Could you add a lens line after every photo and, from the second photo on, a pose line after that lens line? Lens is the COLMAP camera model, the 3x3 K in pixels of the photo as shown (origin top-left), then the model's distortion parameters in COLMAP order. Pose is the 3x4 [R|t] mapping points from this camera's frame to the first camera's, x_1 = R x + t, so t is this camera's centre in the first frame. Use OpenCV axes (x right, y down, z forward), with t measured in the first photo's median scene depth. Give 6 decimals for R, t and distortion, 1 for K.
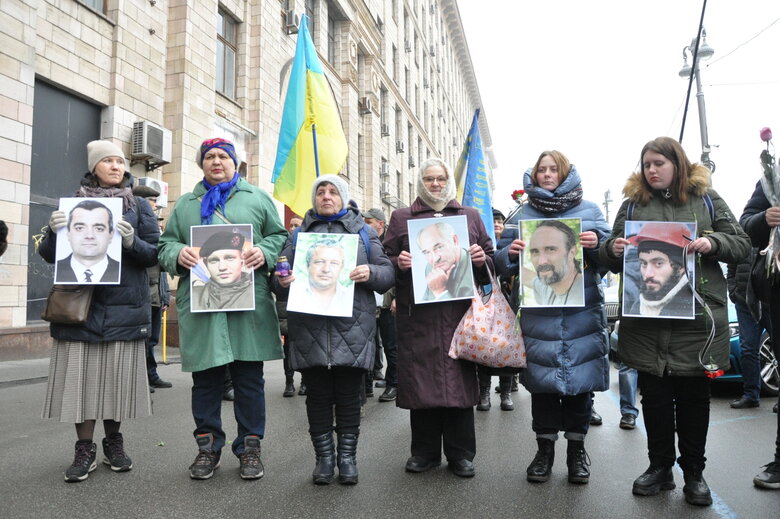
lens RADIAL K [[611.1, 0, 374.9], [0, 611.1, 267.9], [0, 0, 1]] dist [-0.084801, -0.003105]
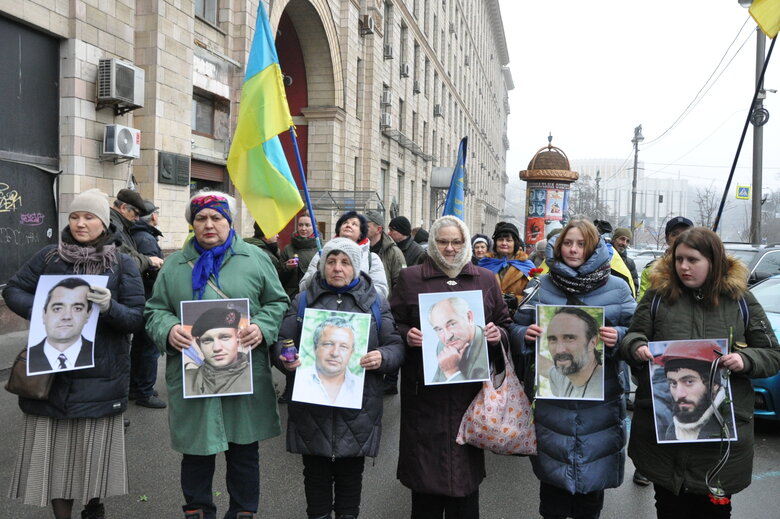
lens RADIAL K [[689.9, 0, 390.0], [0, 689.9, 259.5], [0, 0, 1]] dist [-0.126974, 0.217408]
pose [[0.998939, 0.032962, 0.032153, -0.024048], [-0.035870, 0.994878, 0.094508, -0.227026], [-0.028874, -0.095561, 0.995005, -0.028127]]
